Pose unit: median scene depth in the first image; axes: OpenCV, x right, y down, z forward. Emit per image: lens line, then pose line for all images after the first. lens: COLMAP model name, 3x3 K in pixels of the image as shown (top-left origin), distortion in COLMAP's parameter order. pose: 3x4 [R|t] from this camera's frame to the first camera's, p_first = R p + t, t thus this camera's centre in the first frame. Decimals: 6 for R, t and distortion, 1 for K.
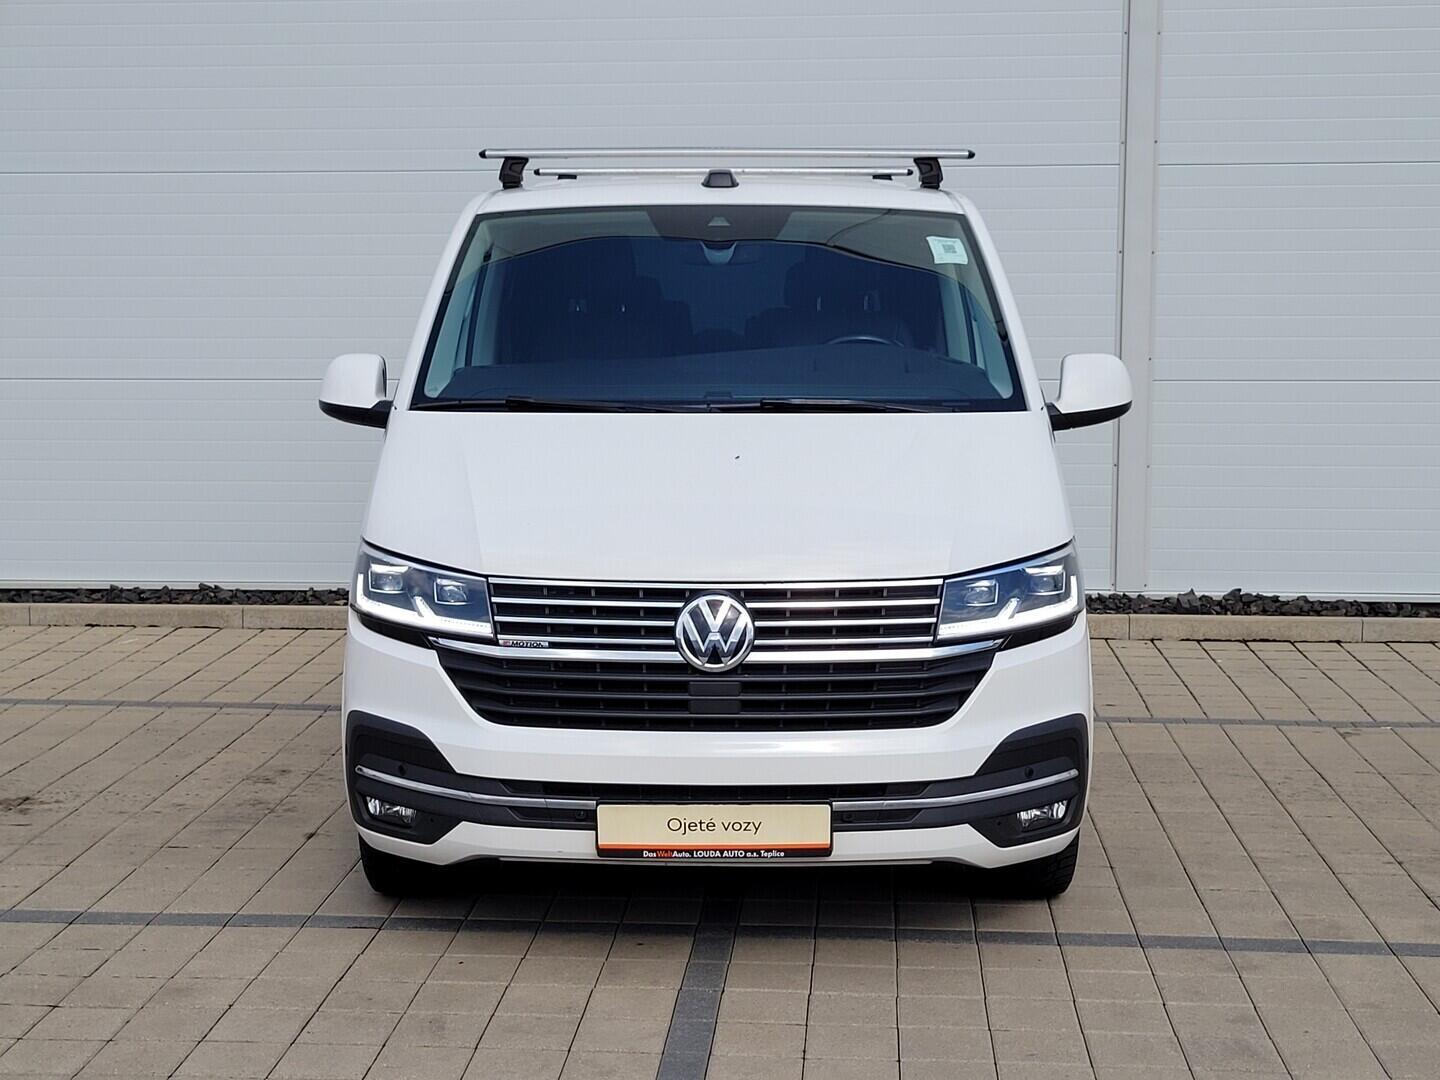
lens RADIAL K [[2171.8, 0, 720.0], [0, 2171.8, 540.0], [0, 0, 1]] dist [0.019921, 0.140103]
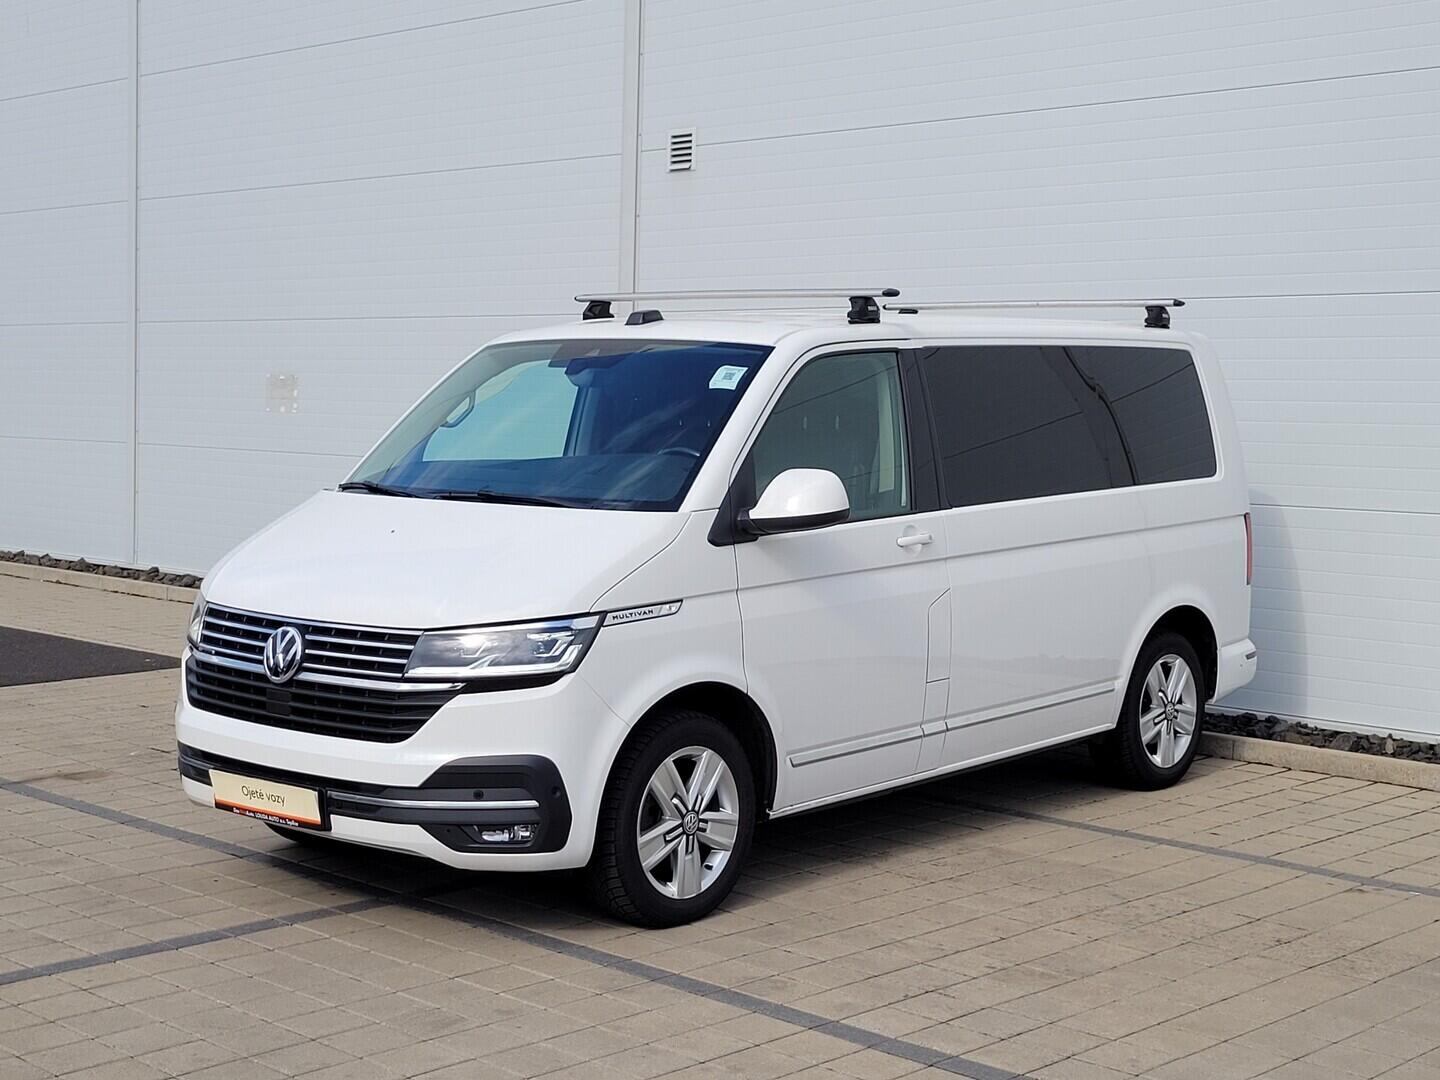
lens RADIAL K [[2171.8, 0, 720.0], [0, 2171.8, 540.0], [0, 0, 1]] dist [0.019921, 0.140103]
pose [[0.761121, 0.057724, -0.646036, 0.909578], [-0.093823, 0.995355, -0.021600, -0.020789], [0.641788, 0.077054, 0.763001, 0.114231]]
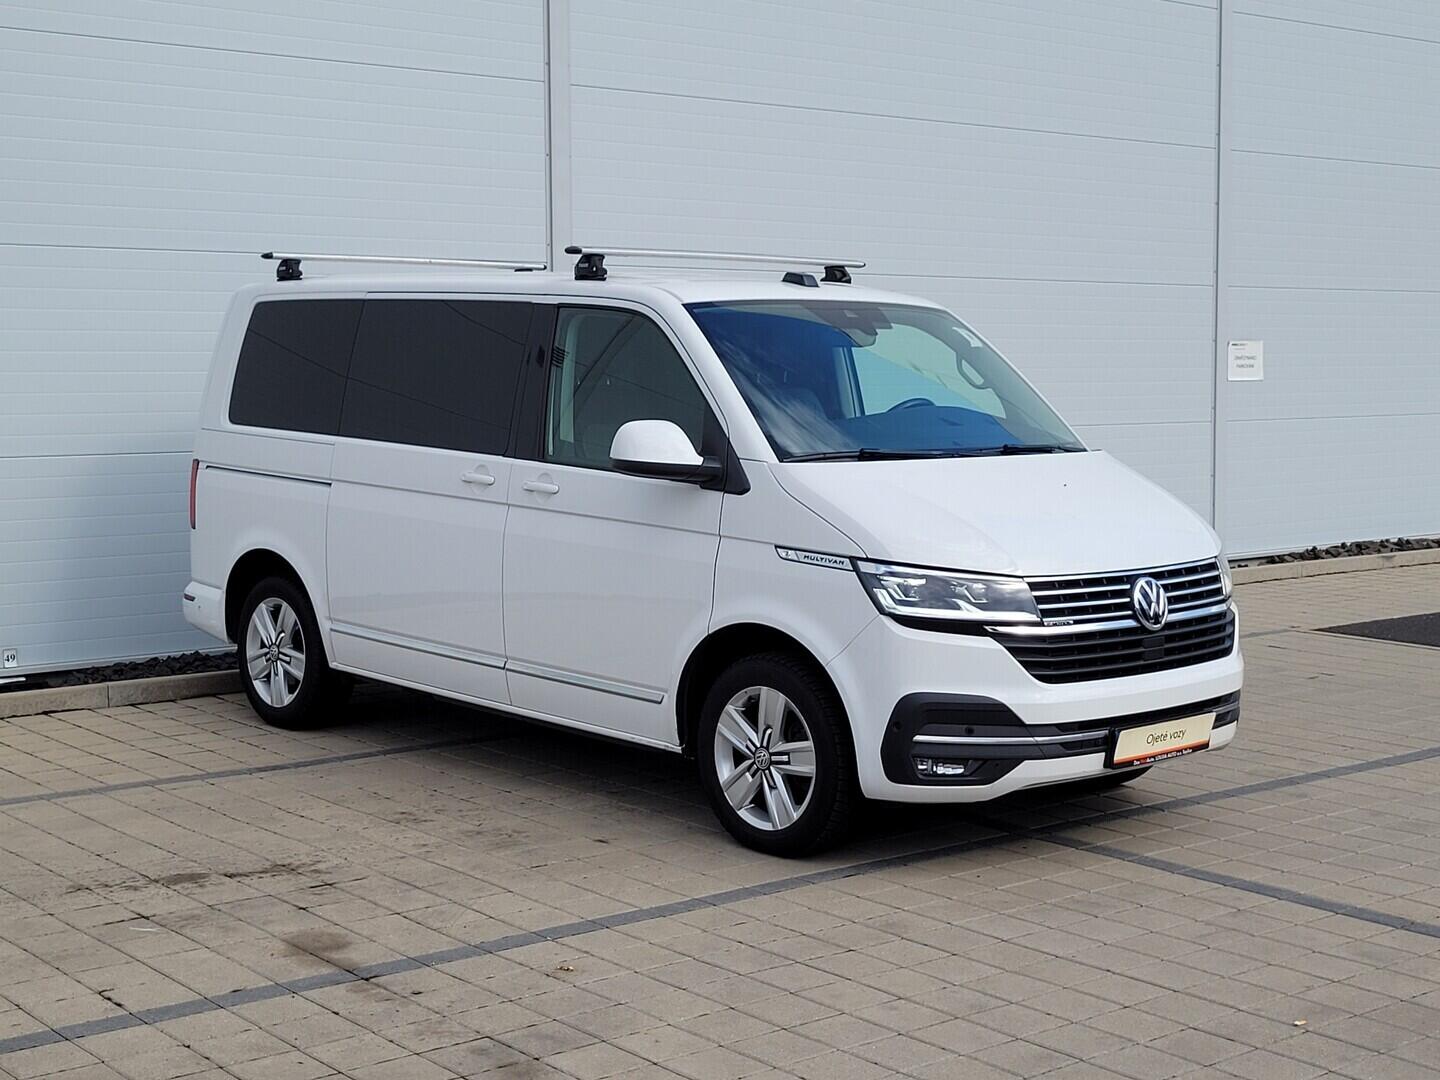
lens RADIAL K [[2171.8, 0, 720.0], [0, 2171.8, 540.0], [0, 0, 1]] dist [0.019921, 0.140103]
pose [[0.708164, -0.055761, 0.703843, -1.029181], [0.079791, 0.996811, -0.001309, -0.017045], [-0.701525, 0.057088, 0.710354, 0.146236]]
